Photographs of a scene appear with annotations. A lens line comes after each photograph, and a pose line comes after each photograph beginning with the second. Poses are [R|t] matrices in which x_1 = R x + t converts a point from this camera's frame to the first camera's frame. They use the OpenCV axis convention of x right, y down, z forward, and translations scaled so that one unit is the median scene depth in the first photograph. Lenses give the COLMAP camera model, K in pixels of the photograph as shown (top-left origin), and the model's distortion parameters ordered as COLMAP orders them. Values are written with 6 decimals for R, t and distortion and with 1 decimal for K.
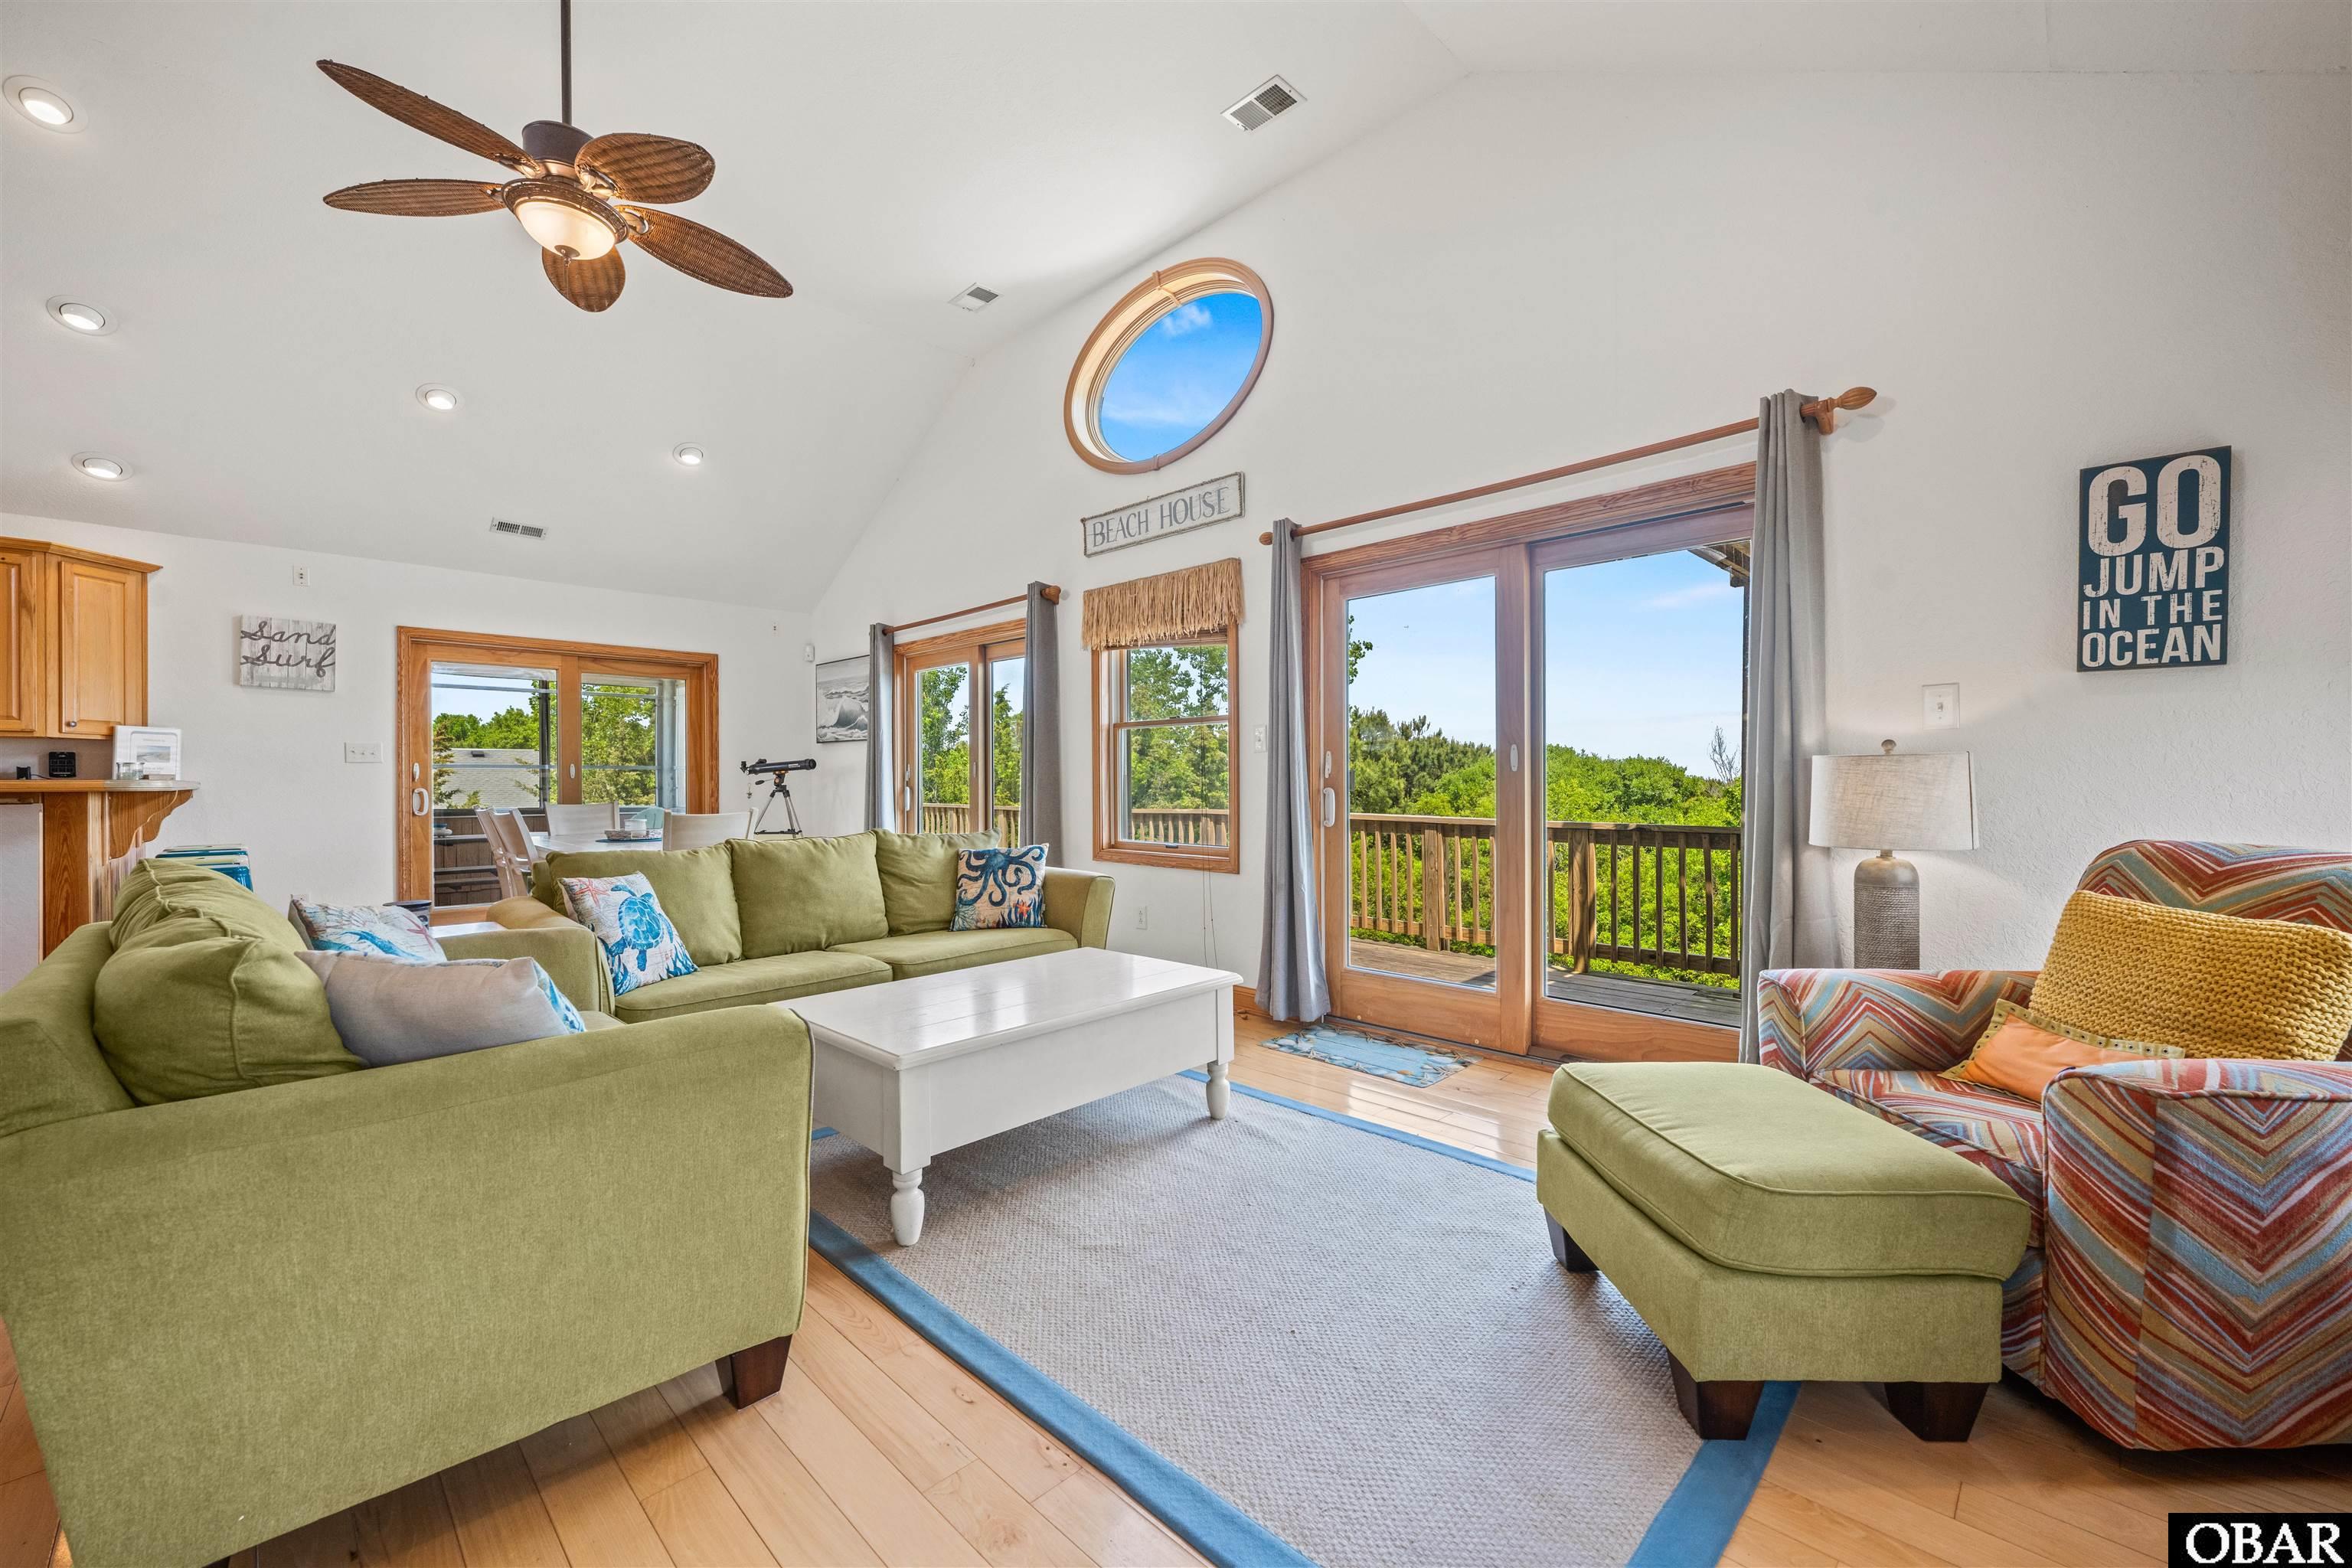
lens RADIAL K [[938.9, 0, 1176.0], [0, 938.9, 784.0], [0, 0, 1]] dist [0.001698, 0.000183]
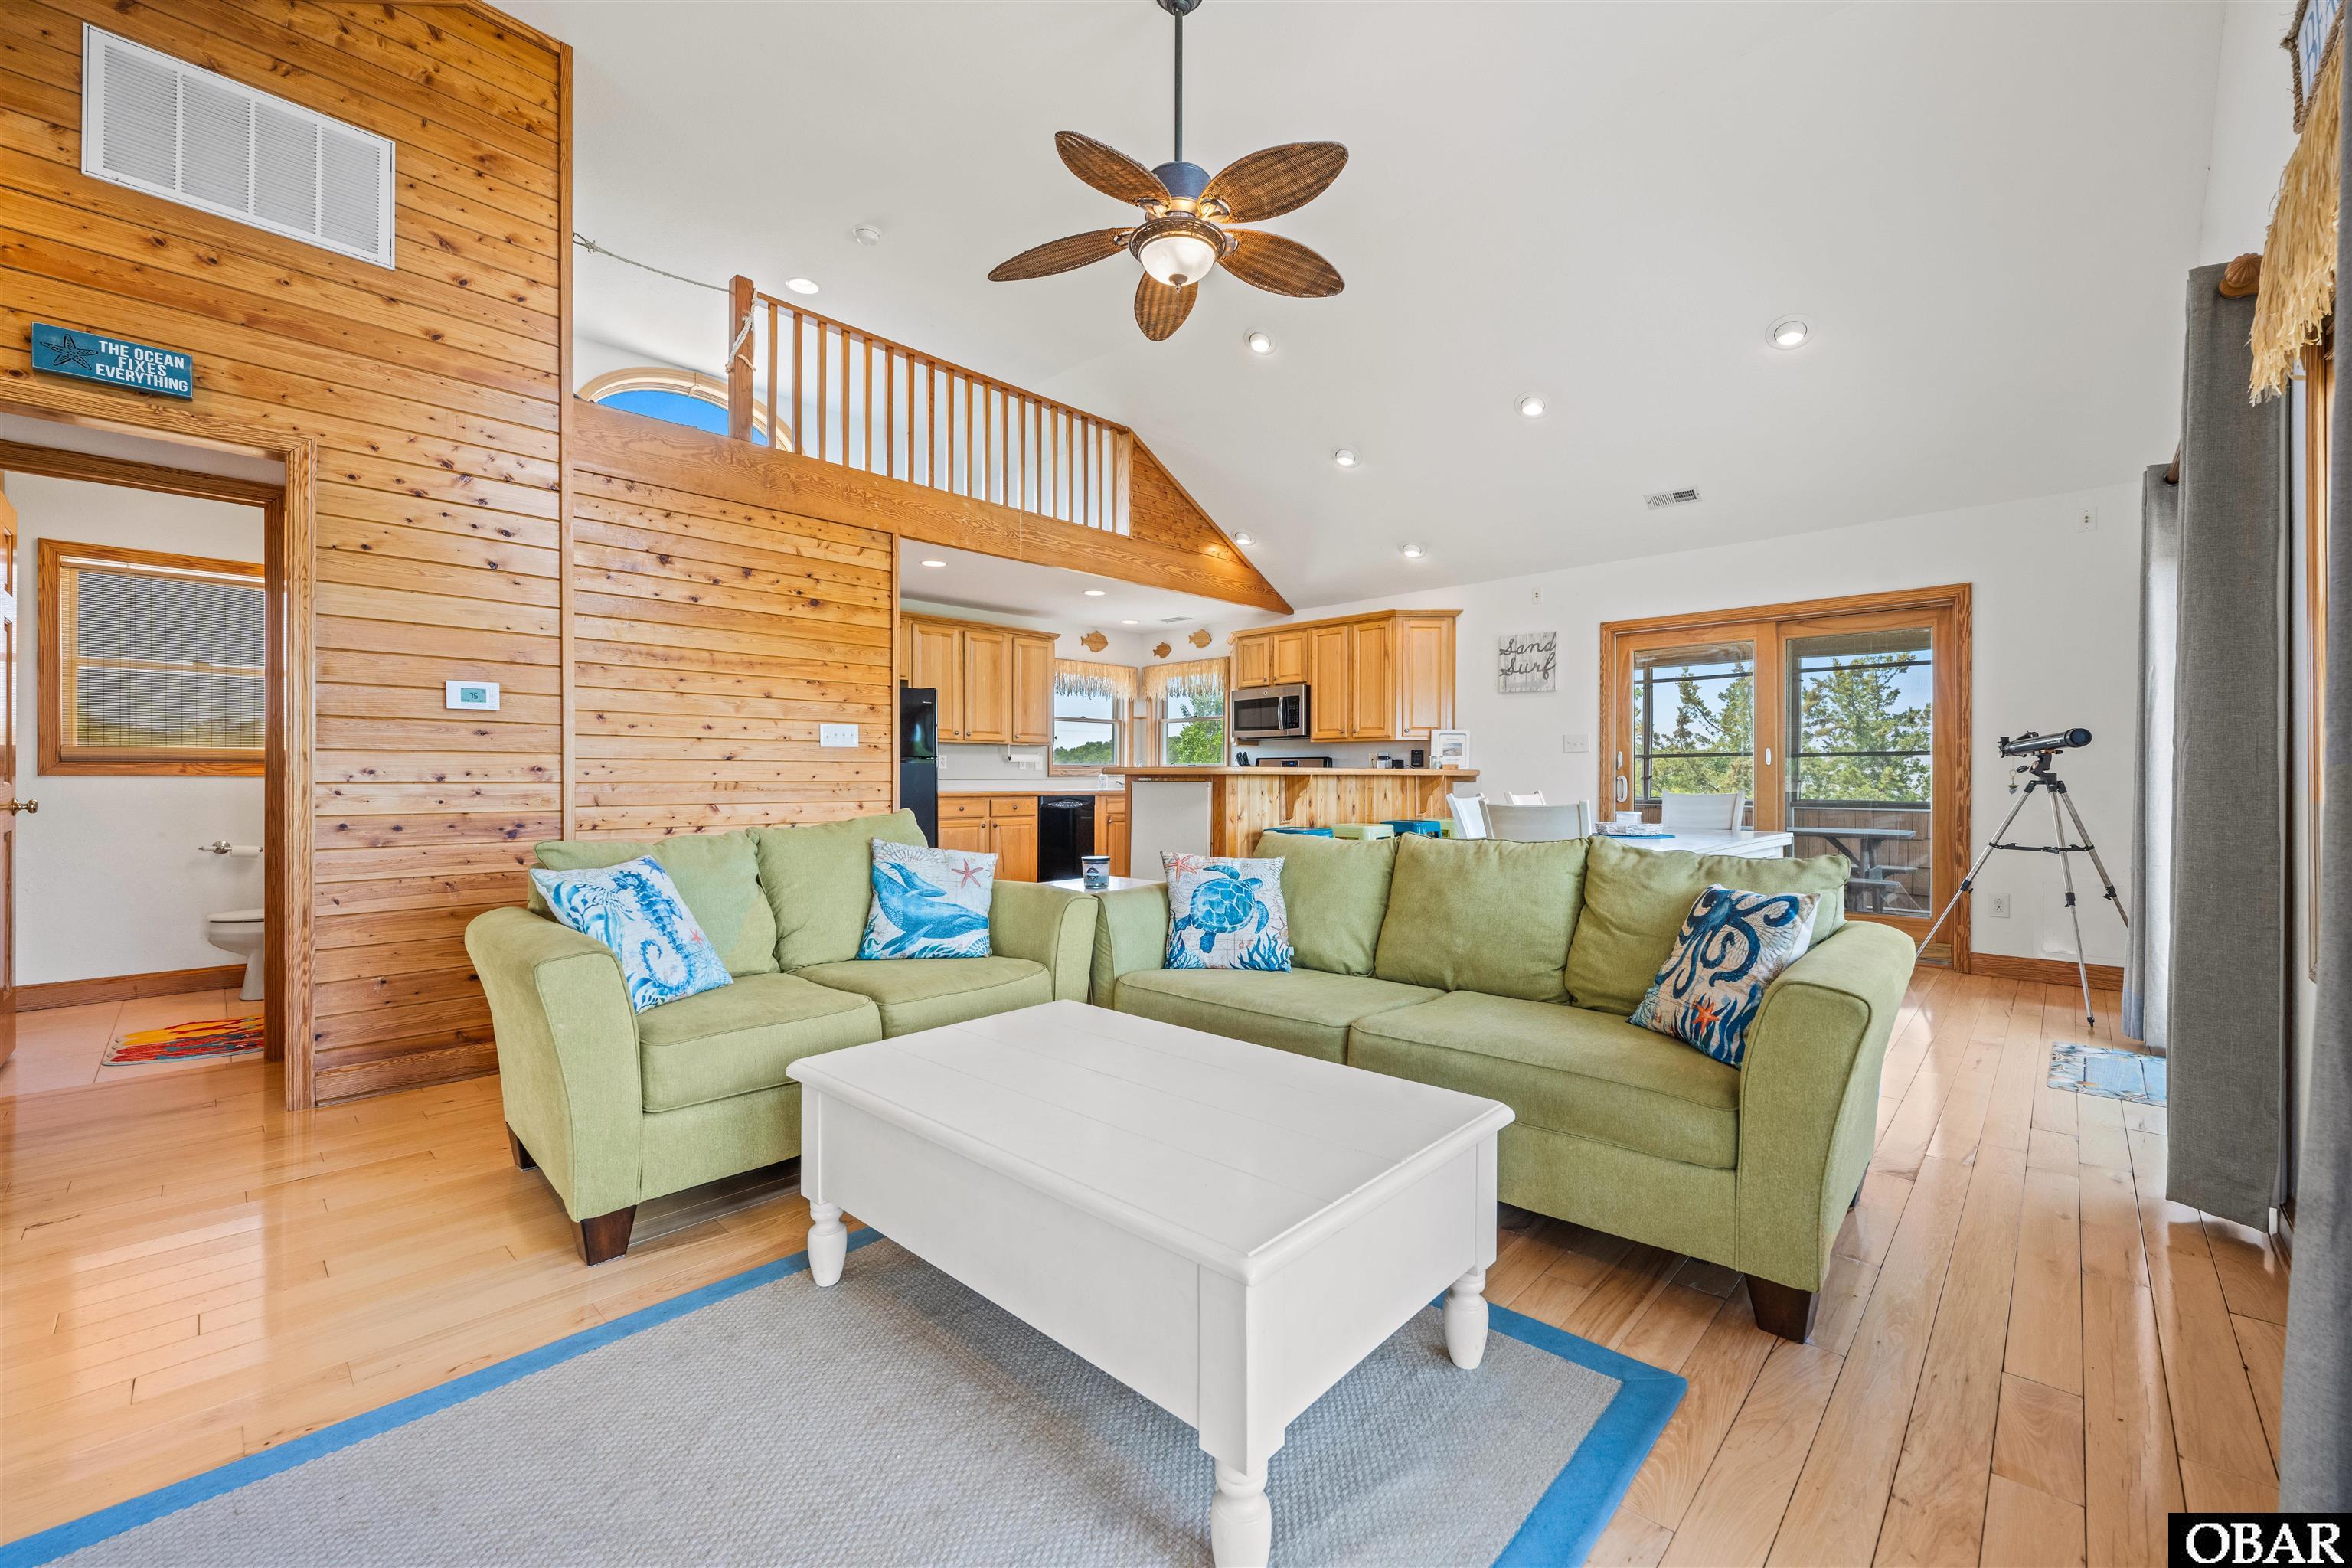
lens RADIAL K [[938.9, 0, 1176.0], [0, 938.9, 784.0], [0, 0, 1]] dist [0.001698, 0.000183]
pose [[0.022905, 0.010716, -0.999680, 0.285304], [-0.002538, 0.999940, 0.010661, 0.005105], [0.999734, 0.002293, 0.022931, 0.618594]]
